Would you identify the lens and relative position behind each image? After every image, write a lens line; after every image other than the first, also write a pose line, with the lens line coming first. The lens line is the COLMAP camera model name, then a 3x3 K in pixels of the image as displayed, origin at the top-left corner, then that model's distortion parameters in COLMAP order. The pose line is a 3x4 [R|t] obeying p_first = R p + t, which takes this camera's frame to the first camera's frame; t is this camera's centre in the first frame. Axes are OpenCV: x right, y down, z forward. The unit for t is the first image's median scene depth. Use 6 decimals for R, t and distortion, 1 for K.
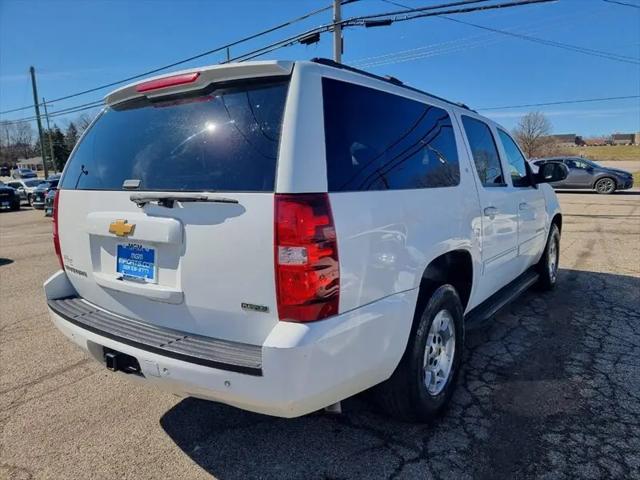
lens RADIAL K [[441.9, 0, 320.0], [0, 441.9, 240.0], [0, 0, 1]] dist [0.078535, -0.069952]
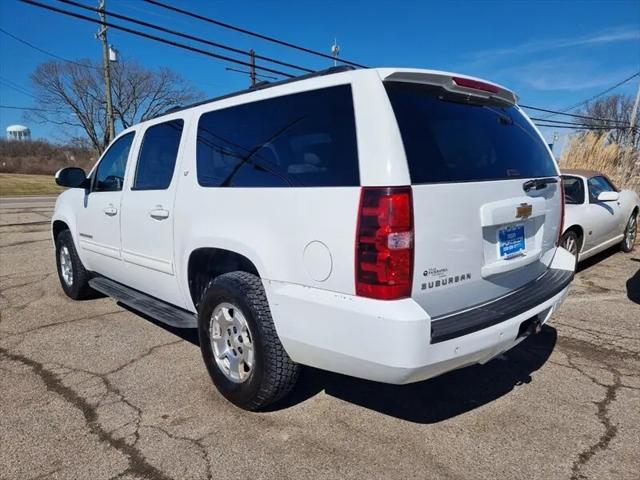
lens RADIAL K [[441.9, 0, 320.0], [0, 441.9, 240.0], [0, 0, 1]] dist [0.078535, -0.069952]
pose [[0.186831, -0.134124, 0.973193, -1.669567], [0.157889, 0.981858, 0.105007, -0.156228], [-0.969621, 0.134038, 0.204619, 1.275876]]
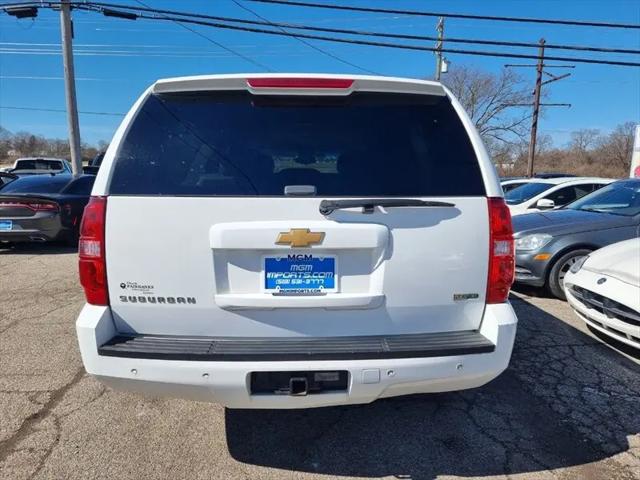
lens RADIAL K [[441.9, 0, 320.0], [0, 441.9, 240.0], [0, 0, 1]] dist [0.078535, -0.069952]
pose [[0.795060, -0.062480, 0.603304, -0.950210], [0.070831, 0.997439, 0.009953, -0.027605], [-0.602381, 0.034819, 0.797449, 0.251718]]
